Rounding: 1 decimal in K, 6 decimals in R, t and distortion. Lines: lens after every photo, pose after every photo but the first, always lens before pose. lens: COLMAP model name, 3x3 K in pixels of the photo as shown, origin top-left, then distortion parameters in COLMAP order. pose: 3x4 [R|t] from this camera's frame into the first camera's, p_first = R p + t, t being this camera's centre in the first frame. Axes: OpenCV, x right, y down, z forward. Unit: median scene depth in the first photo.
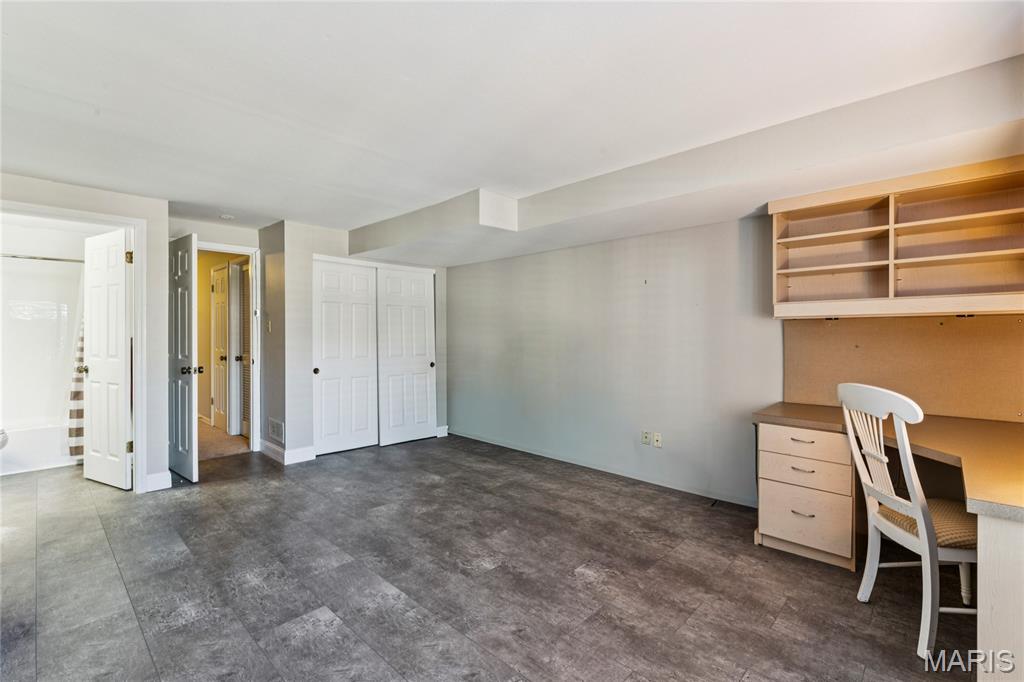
lens RADIAL K [[458.2, 0, 511.7], [0, 458.2, 340.0], [0, 0, 1]] dist [-0.000739, 0.000362]
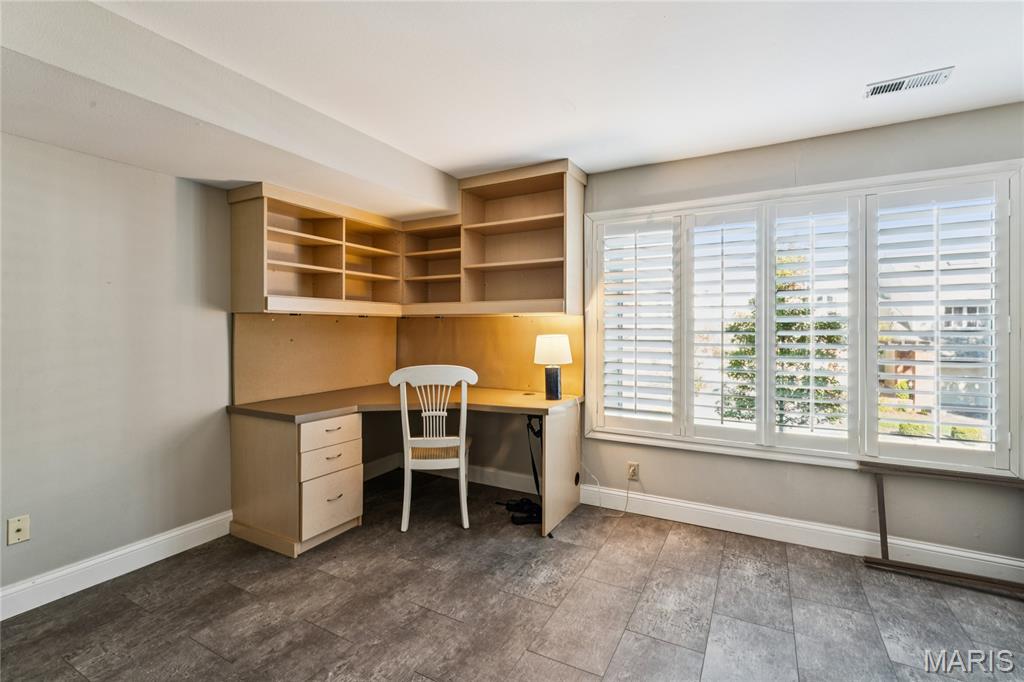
lens RADIAL K [[458.2, 0, 513.0], [0, 458.2, 330.2], [0, 0, 1]] dist [-0.000739, 0.000362]
pose [[-0.252812, -0.002436, 0.967512, -0.583339], [0.010704, 0.999929, 0.005315, -0.013005], [-0.967456, 0.011700, -0.252768, 1.011478]]
